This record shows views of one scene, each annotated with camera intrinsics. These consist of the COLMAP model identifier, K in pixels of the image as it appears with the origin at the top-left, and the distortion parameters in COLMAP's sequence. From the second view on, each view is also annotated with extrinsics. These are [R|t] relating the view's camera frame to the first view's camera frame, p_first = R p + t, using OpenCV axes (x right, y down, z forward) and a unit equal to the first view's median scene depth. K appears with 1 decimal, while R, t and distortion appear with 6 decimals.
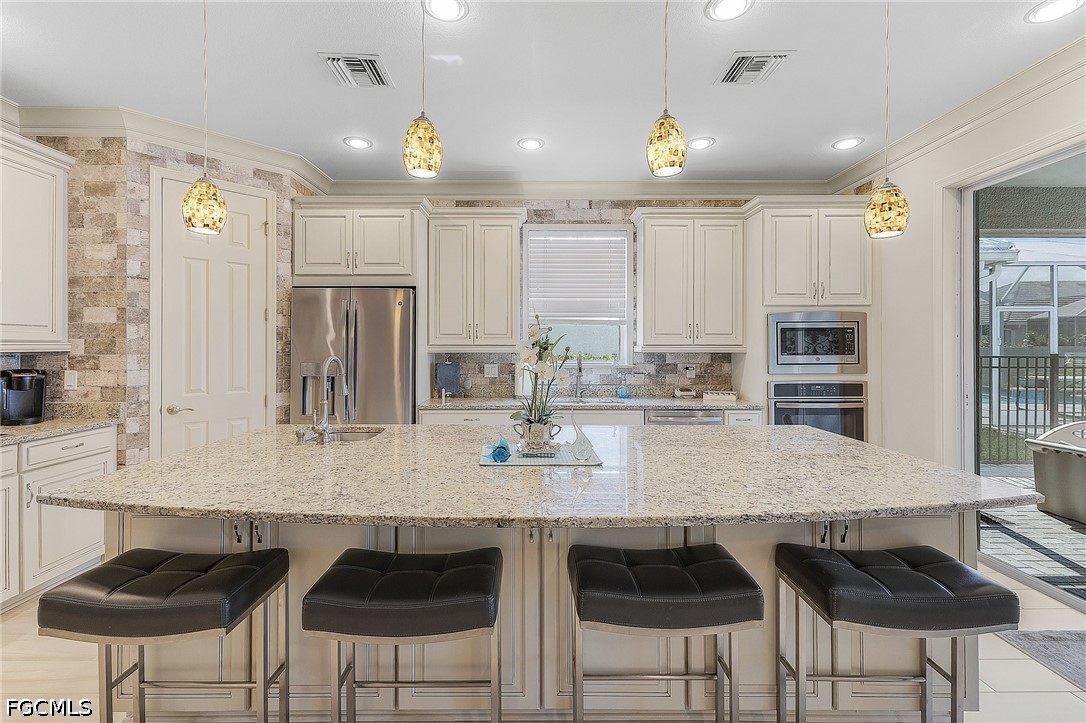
lens RADIAL K [[470.4, 0, 531.0], [0, 470.4, 345.7], [0, 0, 1]] dist [0.009037, -0.001542]
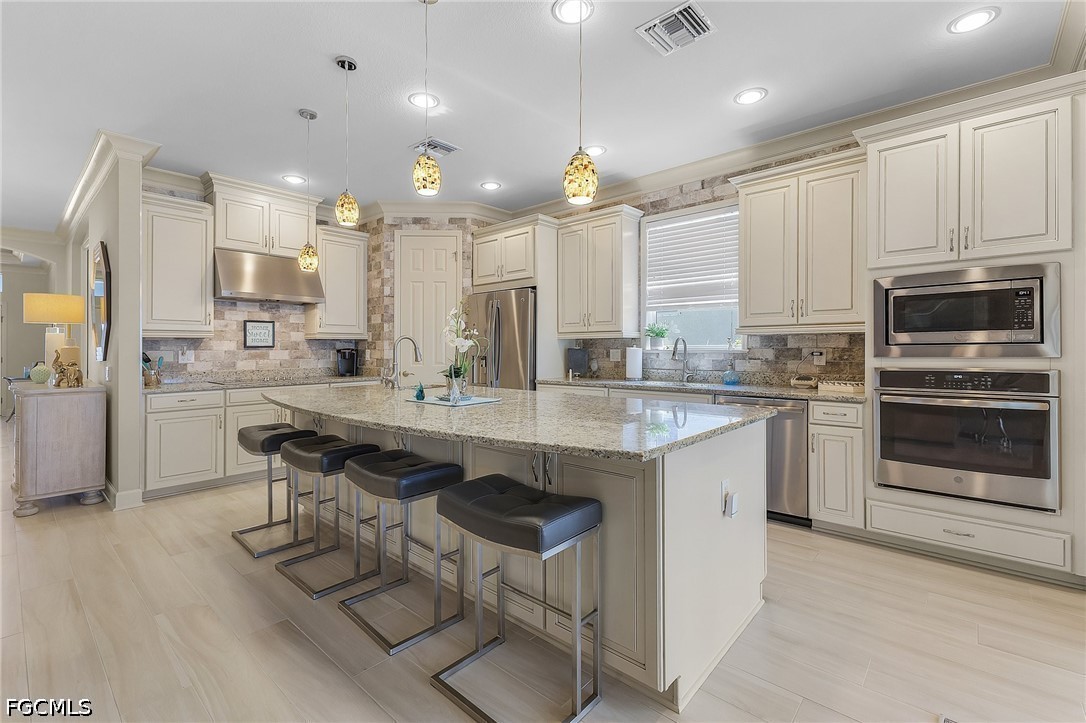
lens RADIAL K [[470.4, 0, 544.2], [0, 470.4, 340.7], [0, 0, 1]] dist [0.009037, -0.001542]
pose [[0.750605, -0.014911, -0.660583, 0.626561], [0.006214, 0.999860, -0.015508, 0.042417], [0.660722, 0.007535, 0.750593, 0.070048]]
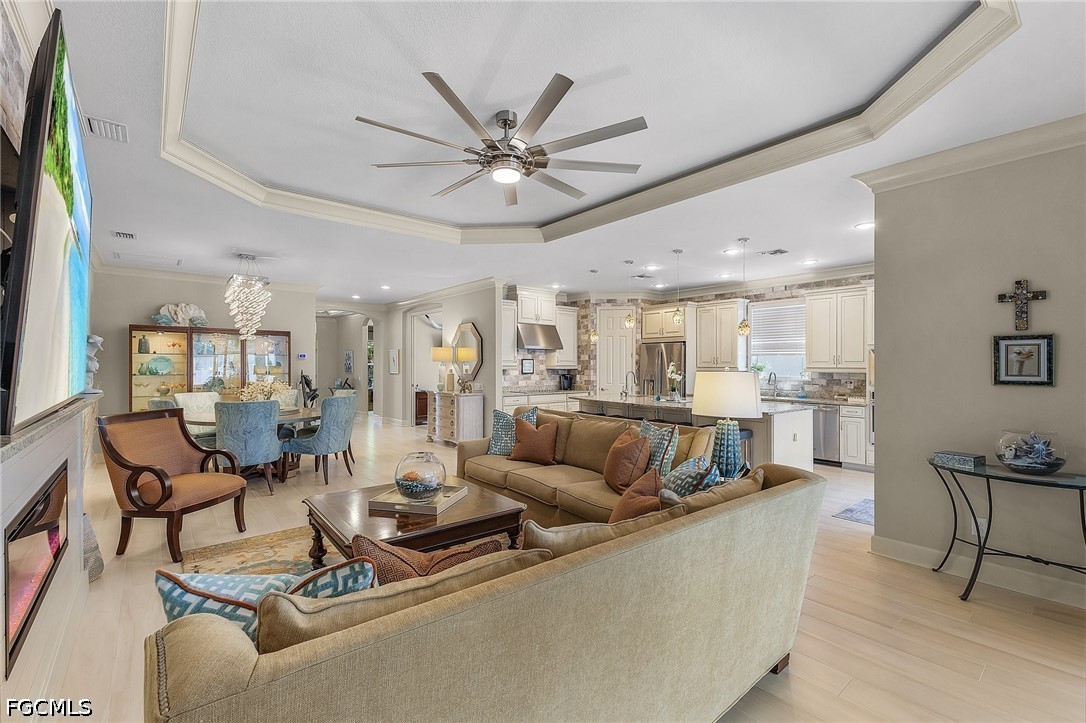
lens RADIAL K [[470.4, 0, 541.2], [0, 470.4, 351.1], [0, 0, 1]] dist [0.009037, -0.001542]
pose [[0.640718, -0.020698, -0.767497, 1.079964], [-0.001723, 0.999595, -0.028395, -0.013636], [0.767774, 0.019516, 0.640423, -1.010240]]
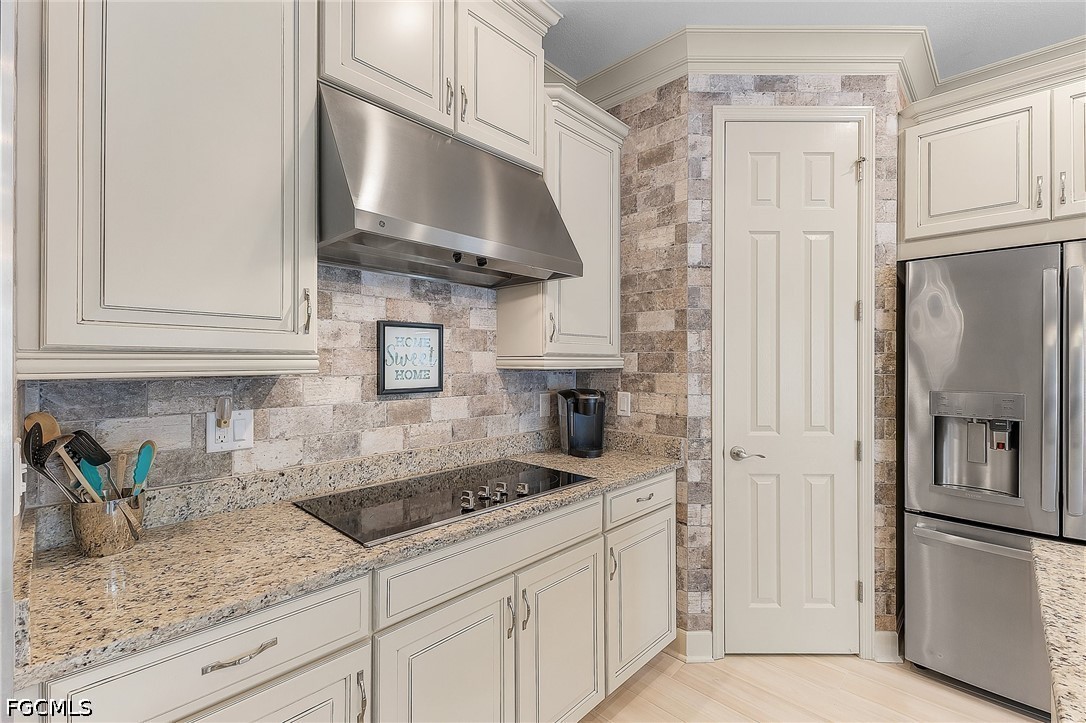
lens RADIAL K [[470.4, 0, 545.4], [0, 470.4, 359.0], [0, 0, 1]] dist [0.009037, -0.001542]
pose [[0.727617, -0.004377, -0.685970, -0.437117], [-0.000017, 0.999980, -0.006399, 0.001214], [0.685984, 0.004668, 0.727602, 0.273965]]
